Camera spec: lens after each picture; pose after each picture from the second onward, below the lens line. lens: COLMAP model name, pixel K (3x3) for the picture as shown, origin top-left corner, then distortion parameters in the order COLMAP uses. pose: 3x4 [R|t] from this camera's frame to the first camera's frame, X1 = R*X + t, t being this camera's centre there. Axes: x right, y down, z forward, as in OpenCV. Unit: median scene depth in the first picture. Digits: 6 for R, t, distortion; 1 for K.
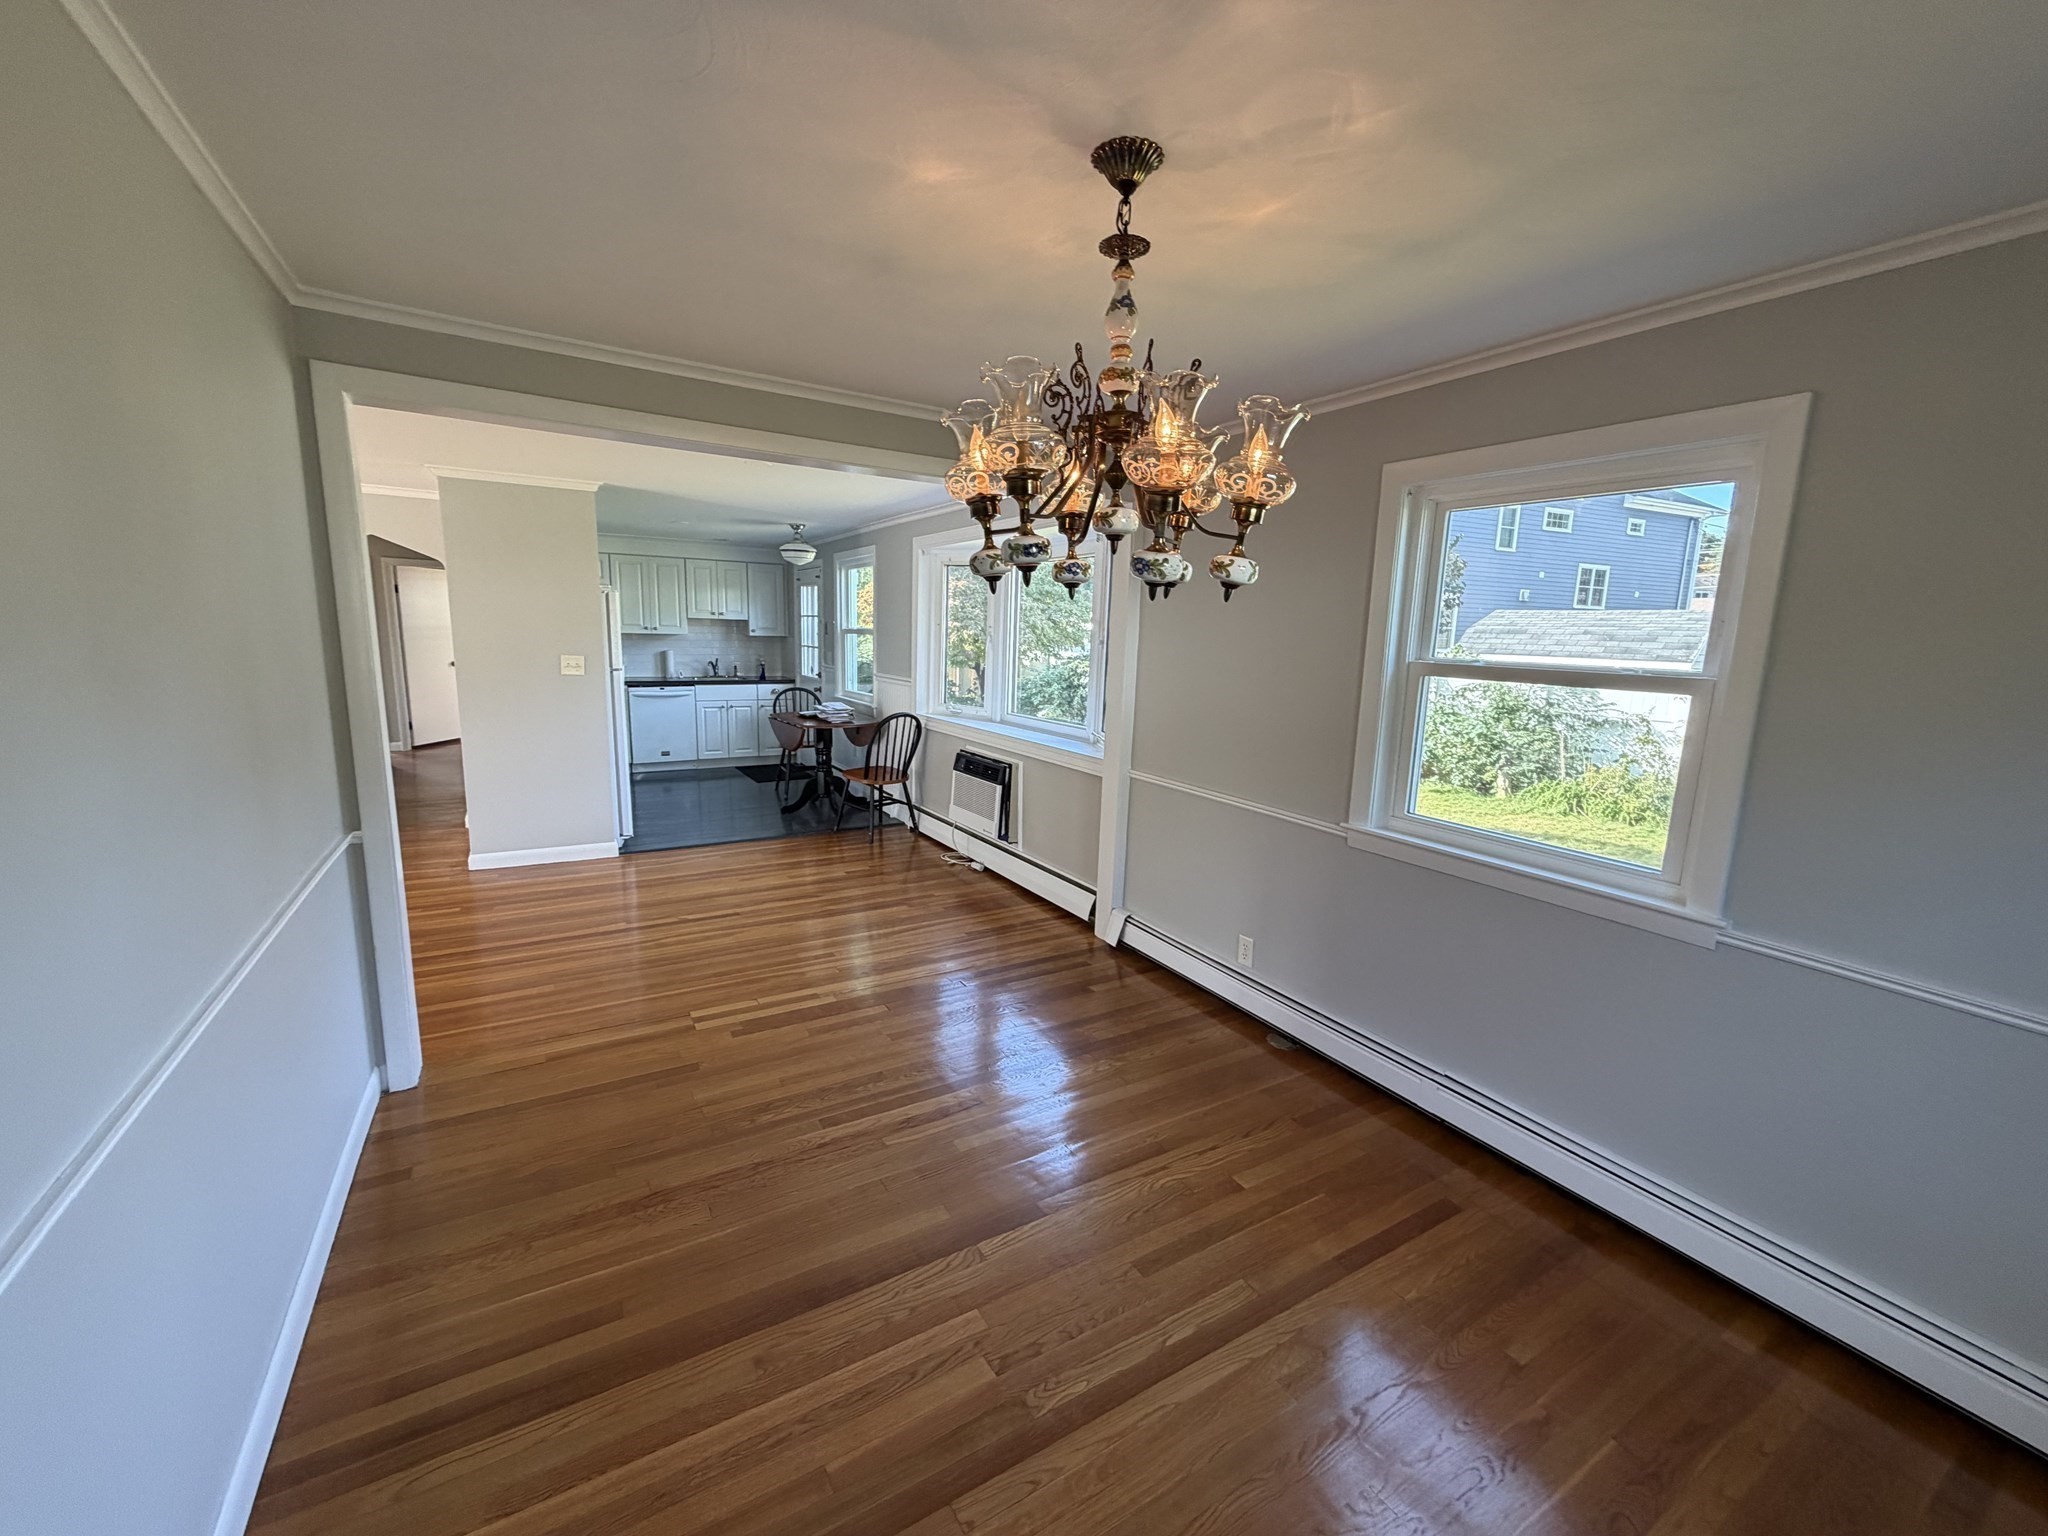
lens RADIAL K [[815.0, 0, 1011.6], [0, 815.0, 762.2], [0, 0, 1]] dist [-0.000617, -0.000600]
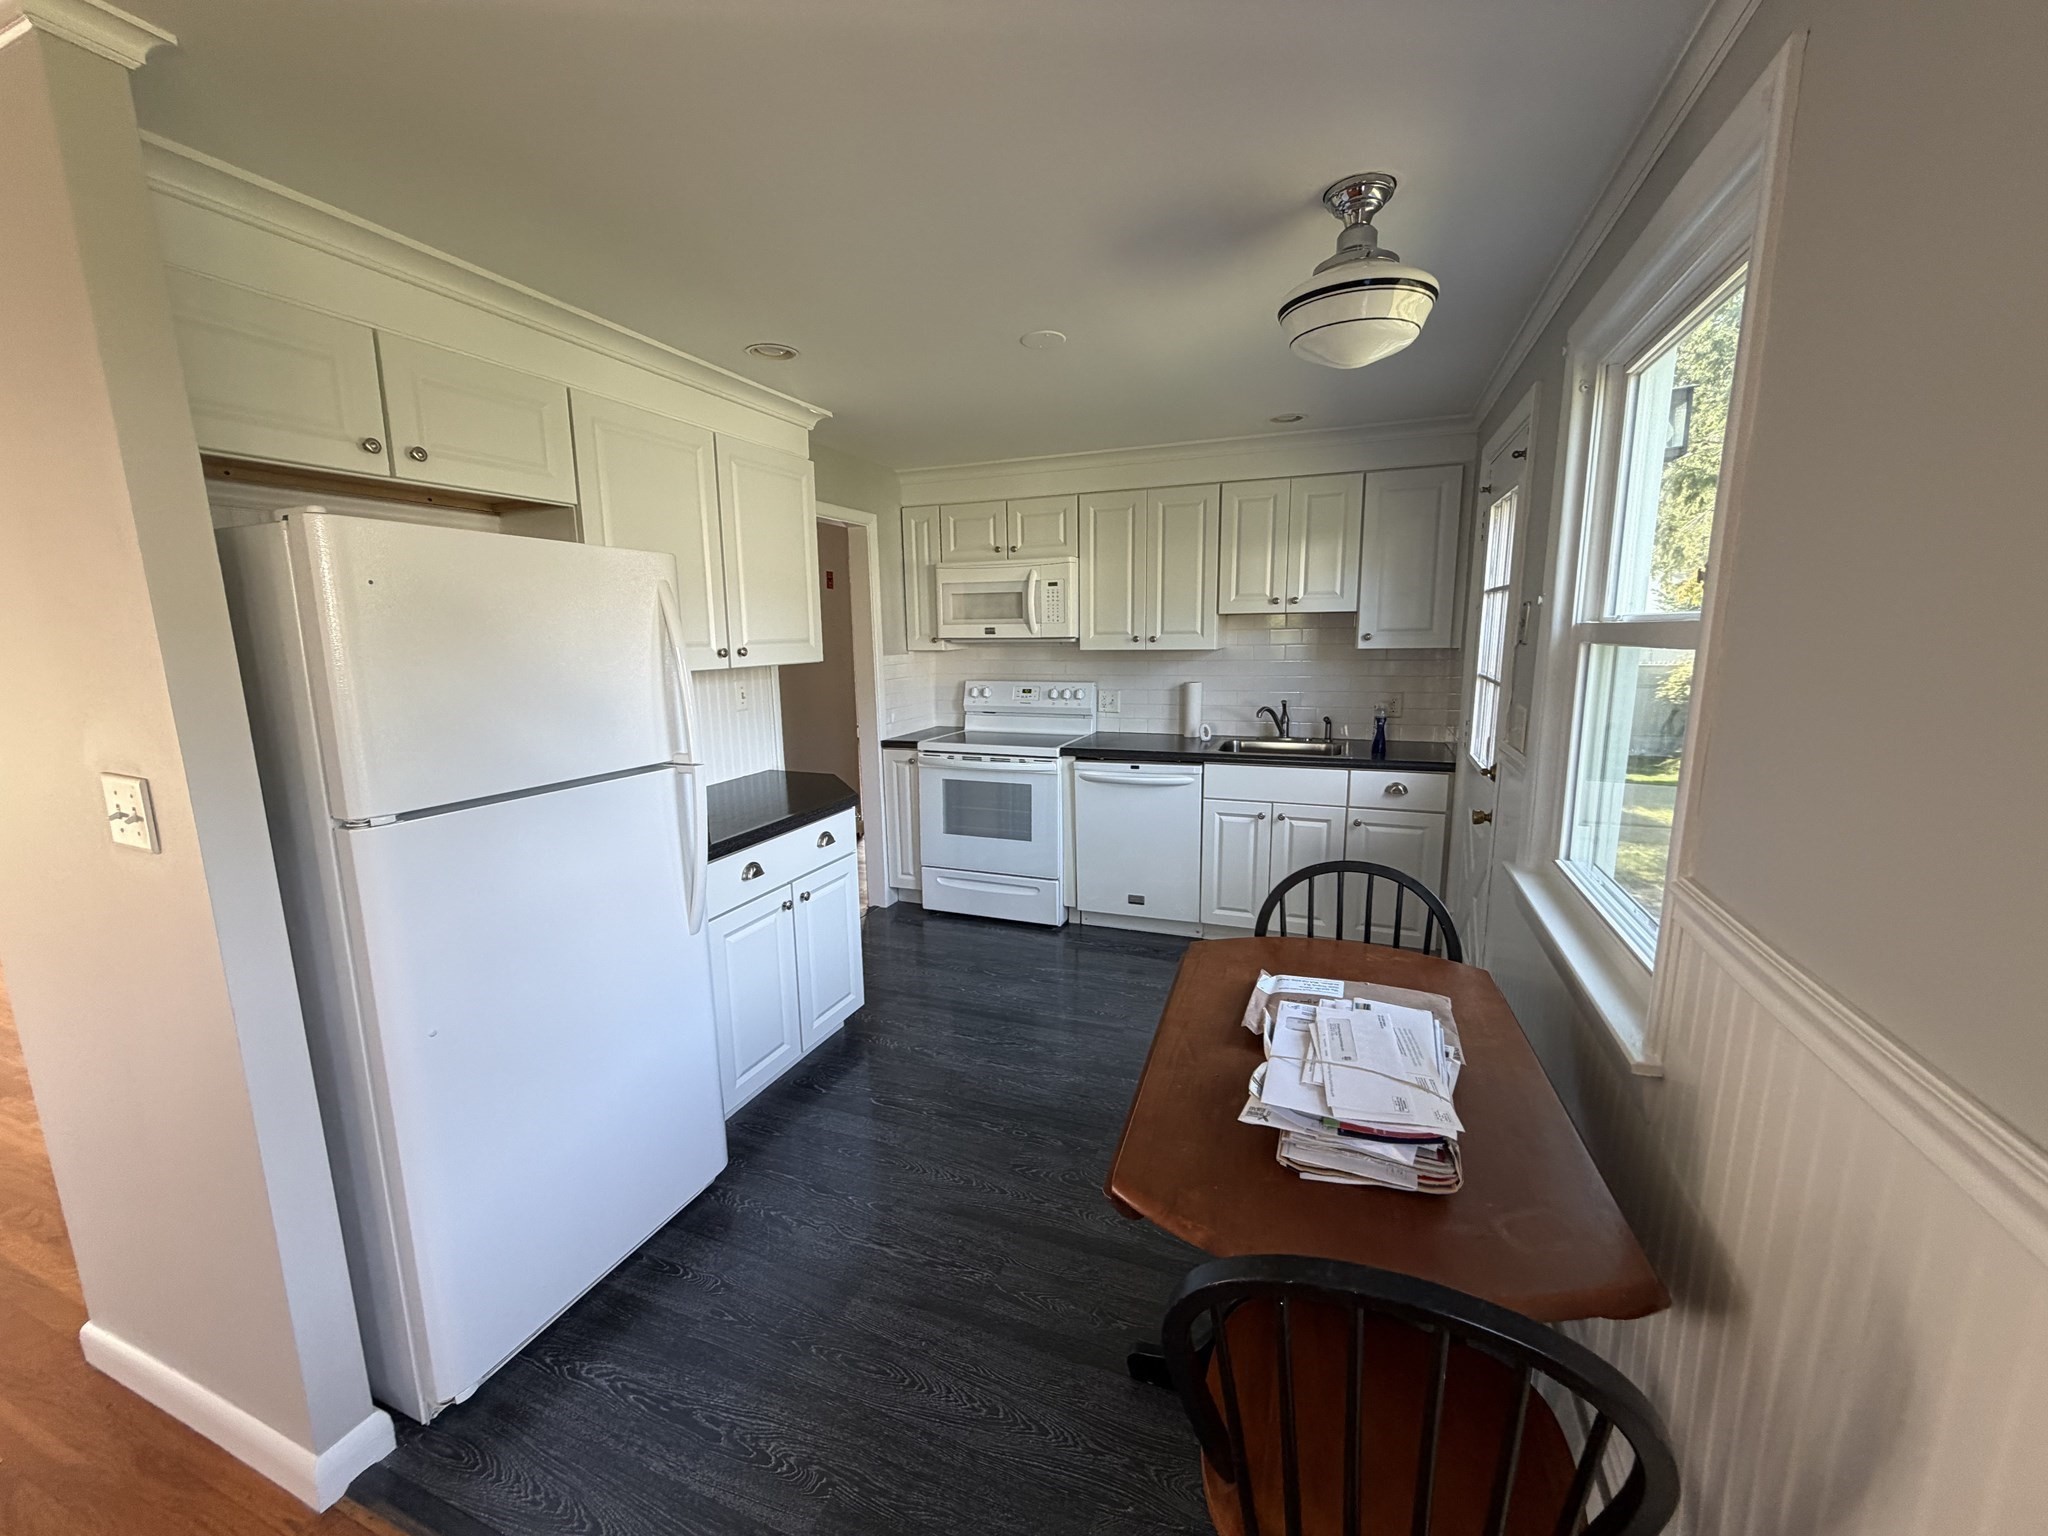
lens RADIAL K [[815.0, 0, 1022.9], [0, 815.0, 766.5], [0, 0, 1]] dist [-0.000617, -0.000600]
pose [[0.613990, 0.098501, -0.783144, -0.096040], [-0.103009, 0.993697, 0.044224, -0.097950], [0.782564, 0.053518, 0.620266, 0.620671]]
